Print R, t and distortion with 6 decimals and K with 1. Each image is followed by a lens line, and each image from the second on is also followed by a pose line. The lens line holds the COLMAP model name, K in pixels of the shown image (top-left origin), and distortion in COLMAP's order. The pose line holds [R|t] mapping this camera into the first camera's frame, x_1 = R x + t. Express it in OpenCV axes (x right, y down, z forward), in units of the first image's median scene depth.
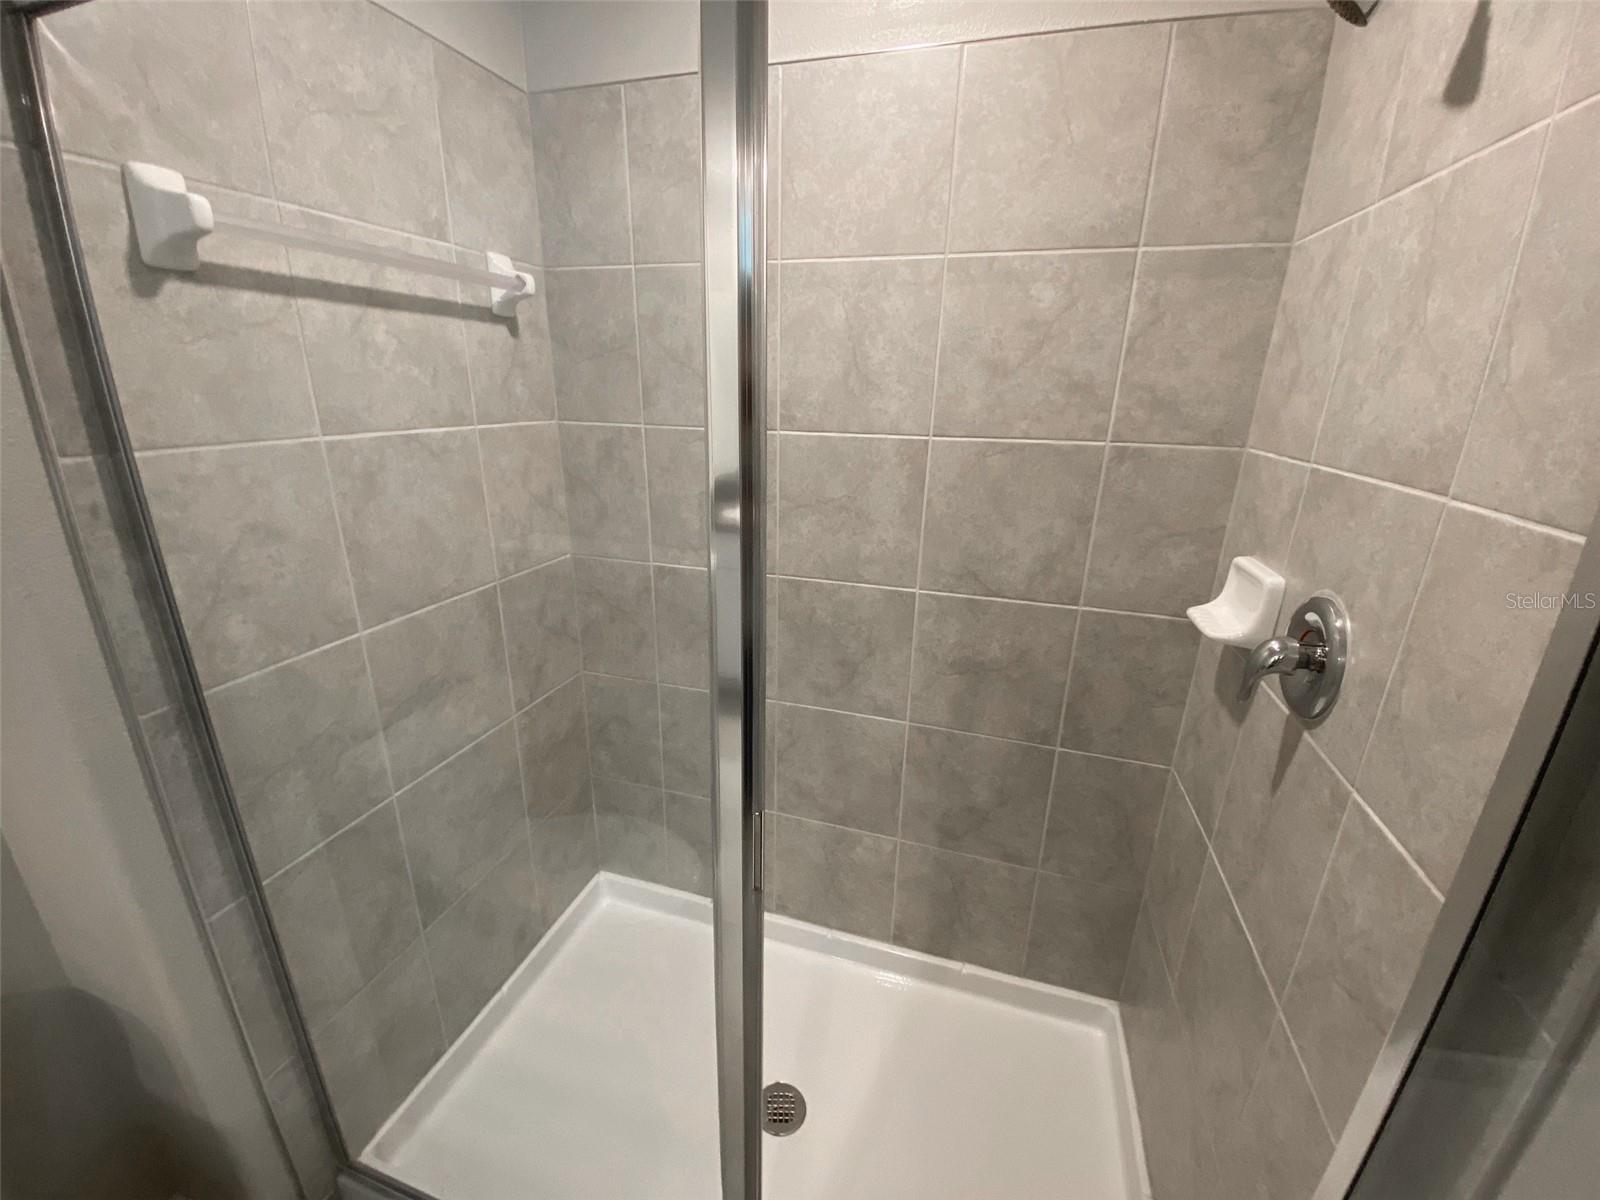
lens RADIAL K [[647.7, 0, 800.0], [0, 647.7, 600.0], [0, 0, 1]] dist [0.000454, -0.017553]
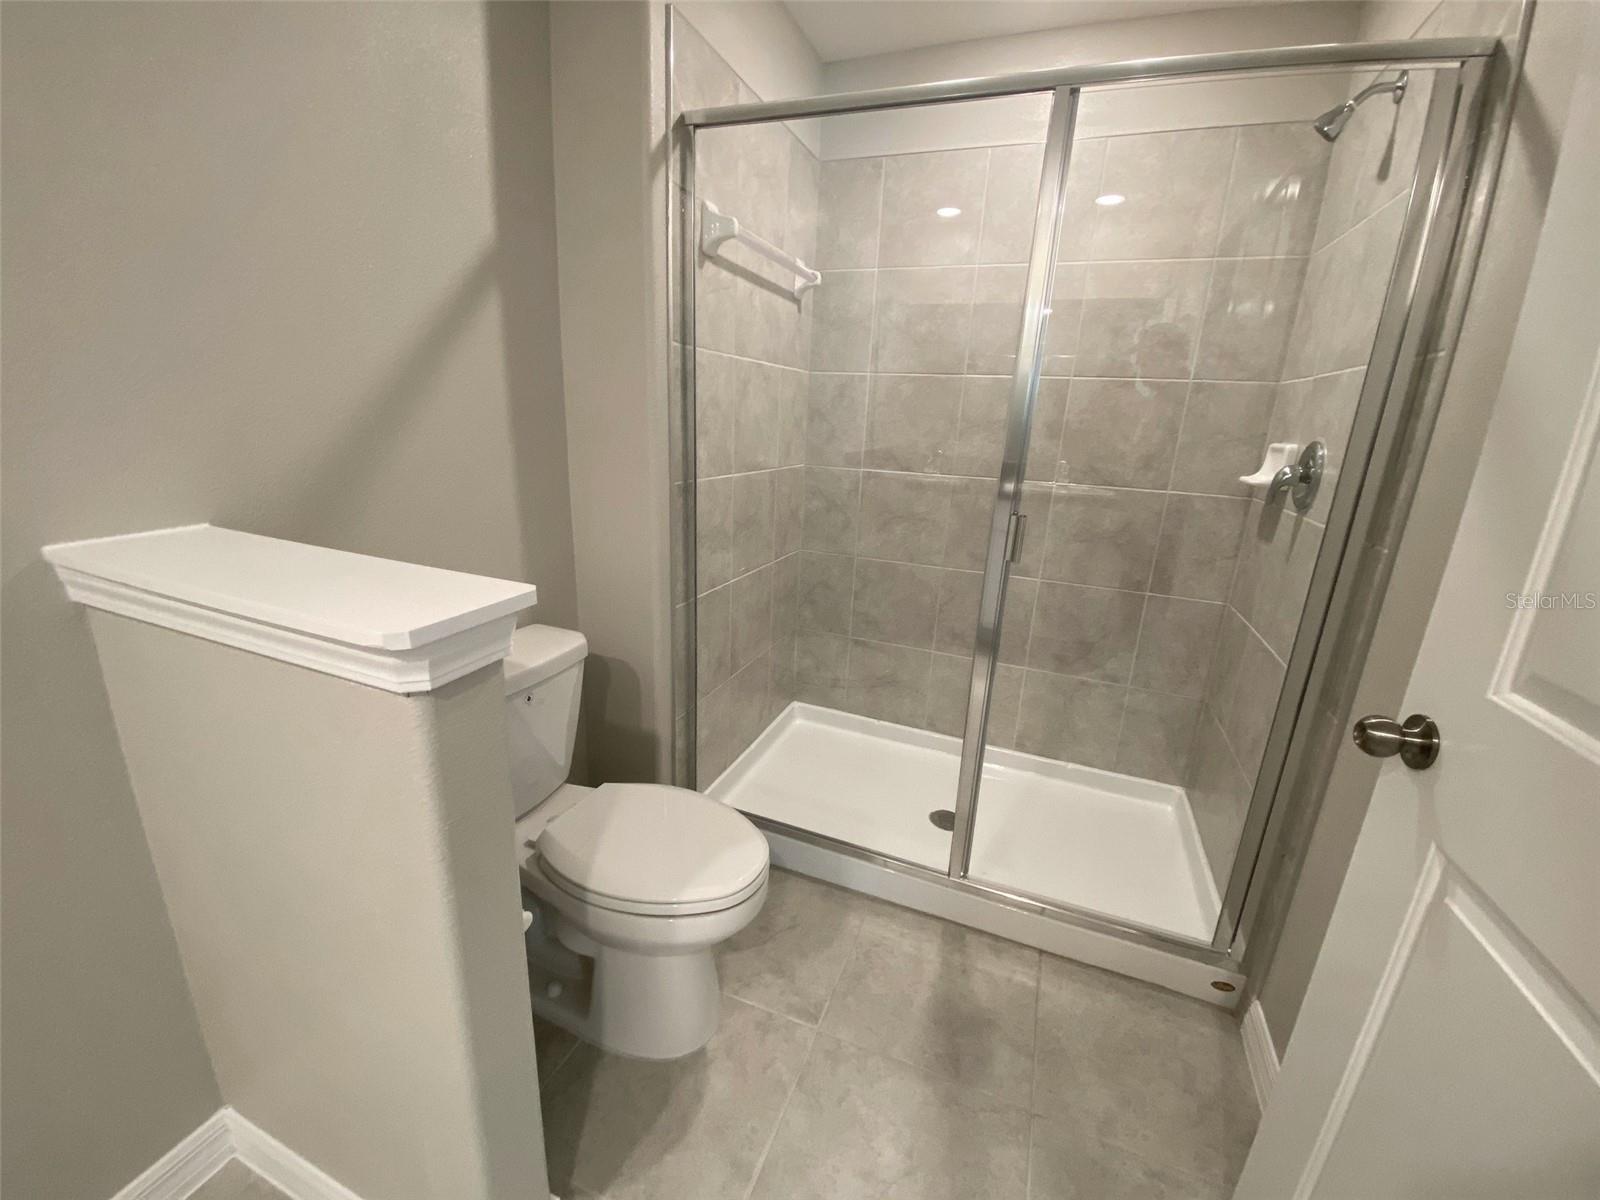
lens RADIAL K [[642.0, 0, 791.1], [0, 642.0, 602.0], [0, 0, 1]] dist [0.000104, -0.019798]
pose [[0.994701, 0.050886, -0.089331, -0.298207], [-0.053818, 0.998078, -0.030727, 0.364706], [0.087595, 0.035371, 0.995528, -0.563921]]
